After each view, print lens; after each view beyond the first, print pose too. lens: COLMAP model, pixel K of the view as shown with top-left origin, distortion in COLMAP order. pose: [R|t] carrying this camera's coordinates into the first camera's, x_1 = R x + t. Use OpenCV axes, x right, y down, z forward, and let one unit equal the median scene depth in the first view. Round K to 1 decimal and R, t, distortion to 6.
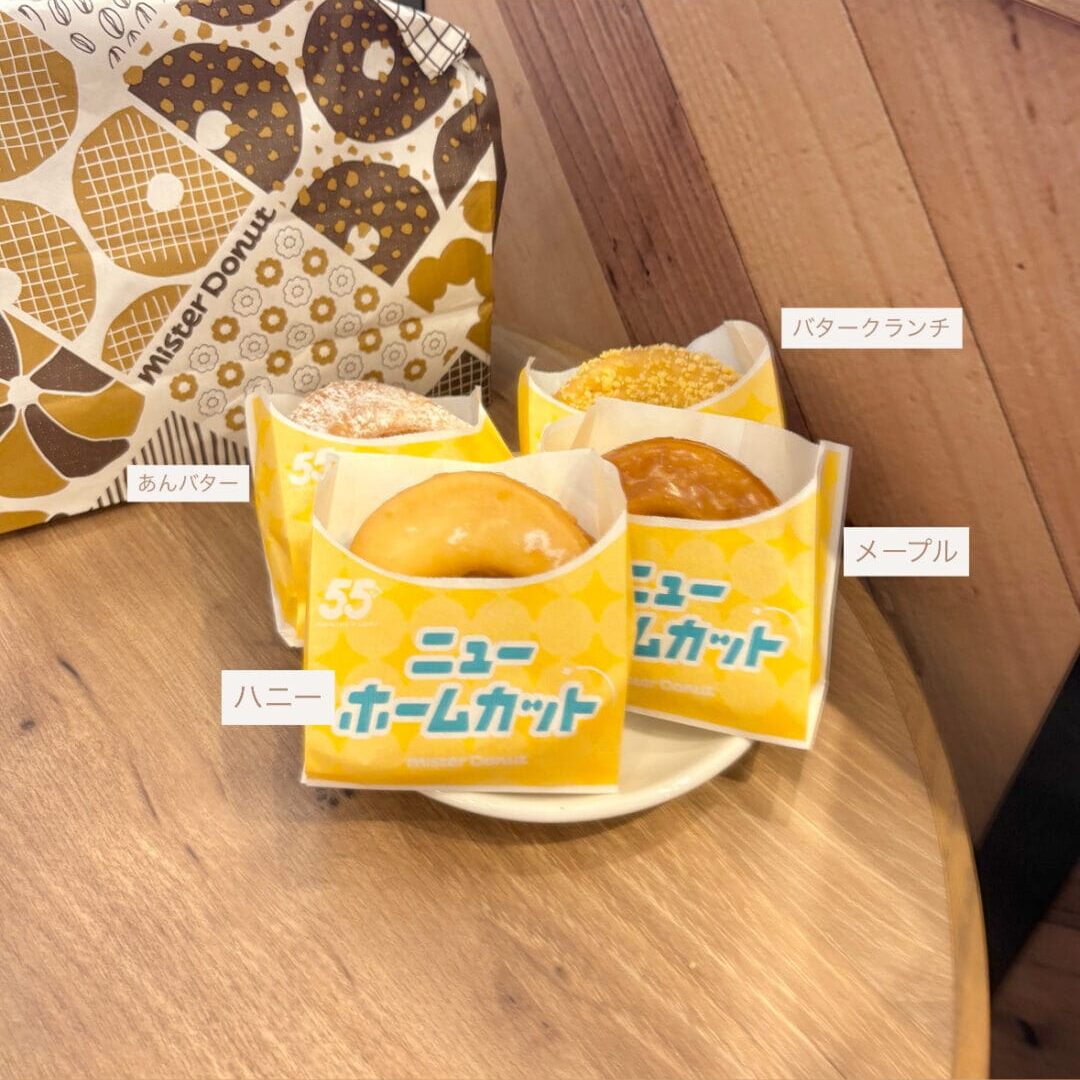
lens RADIAL K [[1245.9, 0, 561.3], [0, 1245.9, 500.9], [0, 0, 1]] dist [0.006486, -0.029078]
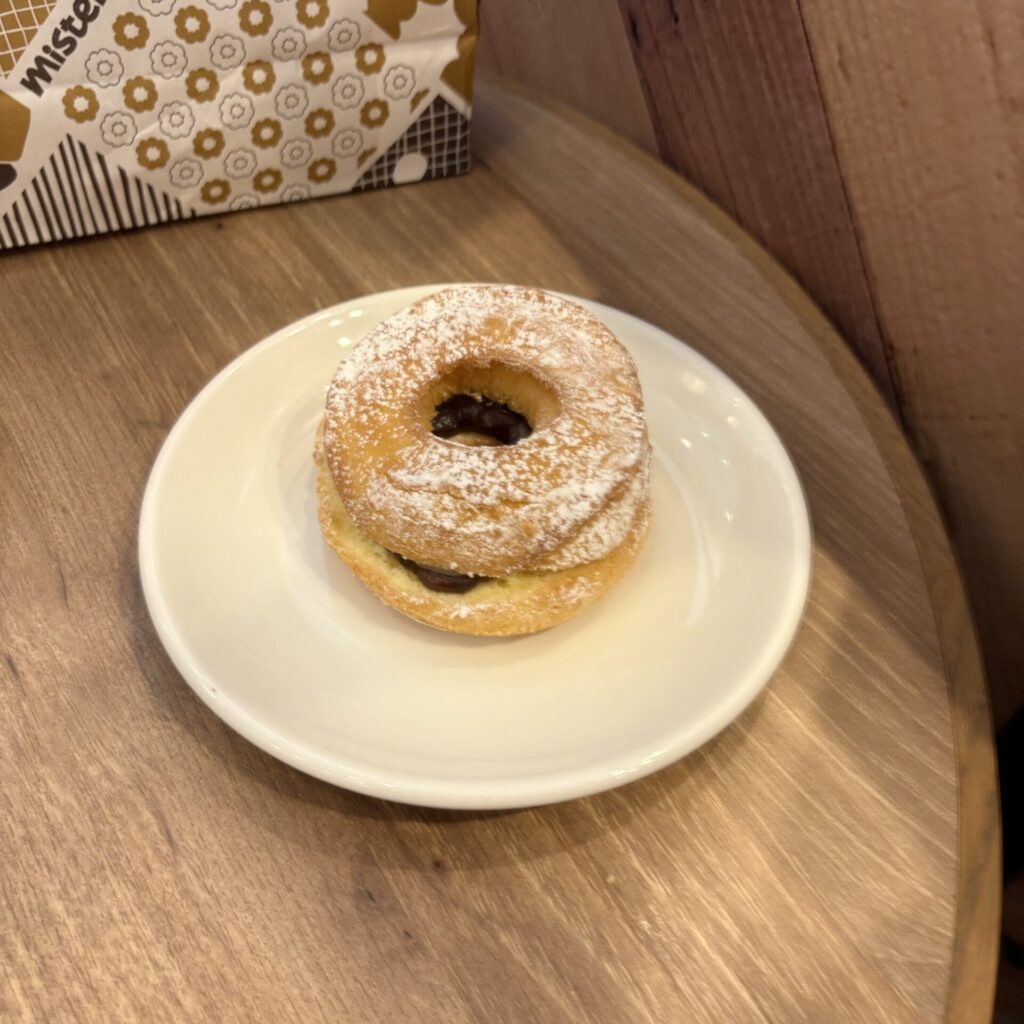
lens RADIAL K [[1109.2, 0, 510.8], [0, 1109.2, 528.4], [0, 0, 1]] dist [-0.080914, 0.140227]
pose [[0.992197, 0.096719, -0.078679, 0.070217], [-0.083231, 0.983666, 0.159605, 0.051866], [0.092831, -0.151811, 0.984041, 0.329435]]
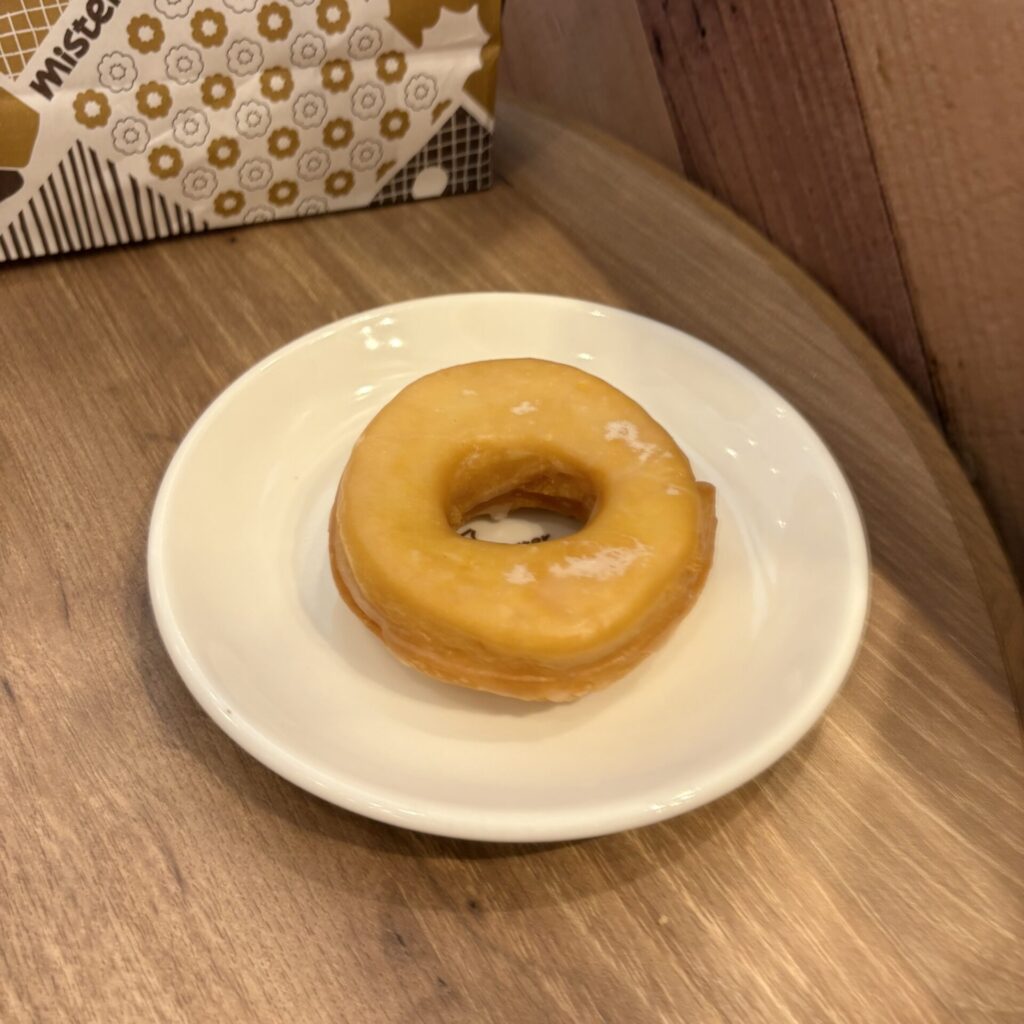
lens RADIAL K [[1109.2, 0, 510.8], [0, 1109.2, 528.4], [0, 0, 1]] dist [-0.080914, 0.140227]
pose [[0.992598, 0.092109, -0.079149, 0.044744], [-0.083261, 0.990590, 0.108625, 0.086816], [0.088409, -0.101231, 0.990927, 0.369729]]
